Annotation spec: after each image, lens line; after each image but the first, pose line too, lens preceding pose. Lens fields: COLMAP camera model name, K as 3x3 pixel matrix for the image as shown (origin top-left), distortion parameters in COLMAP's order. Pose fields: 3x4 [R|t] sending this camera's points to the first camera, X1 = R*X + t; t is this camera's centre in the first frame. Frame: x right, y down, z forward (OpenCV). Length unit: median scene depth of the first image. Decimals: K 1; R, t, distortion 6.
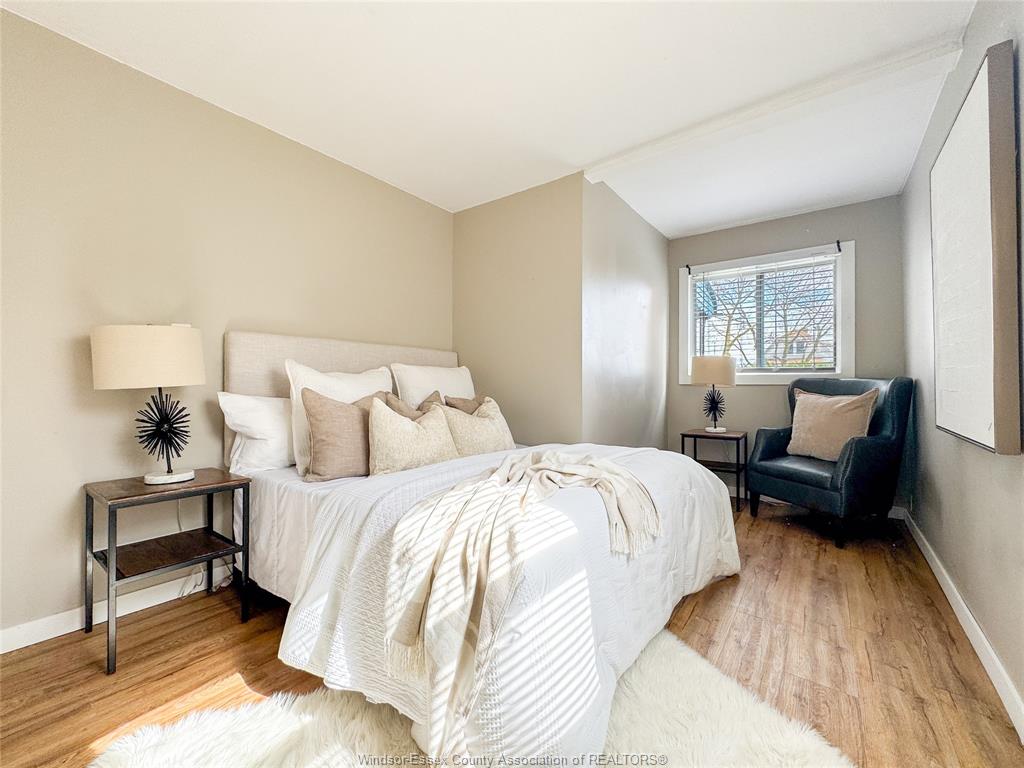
lens RADIAL K [[413.1, 0, 512.0], [0, 413.1, 384.0], [0, 0, 1]] dist [-0.000742, -0.000223]
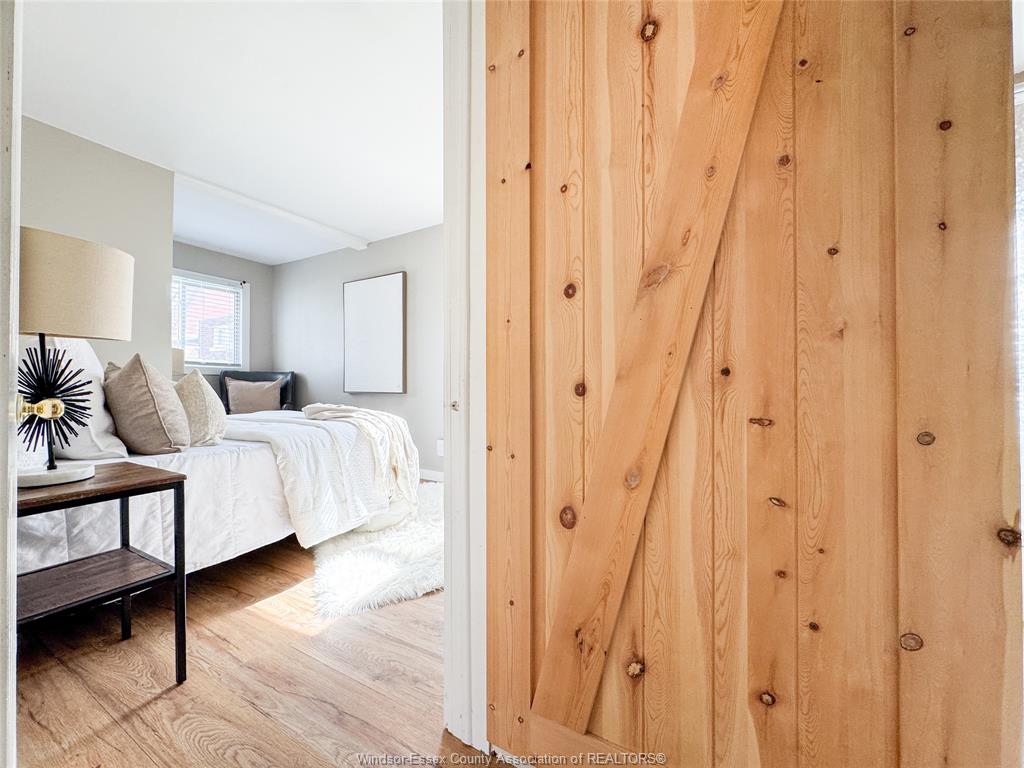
lens RADIAL K [[405.9, 0, 517.1], [0, 405.9, 384.9], [0, 0, 1]] dist [-0.000368, 0.000046]
pose [[-0.143264, 0.007967, 0.989652, -1.583584], [-0.014489, 0.999844, -0.010147, 0.073475], [-0.989578, -0.015793, -0.143126, 0.372244]]
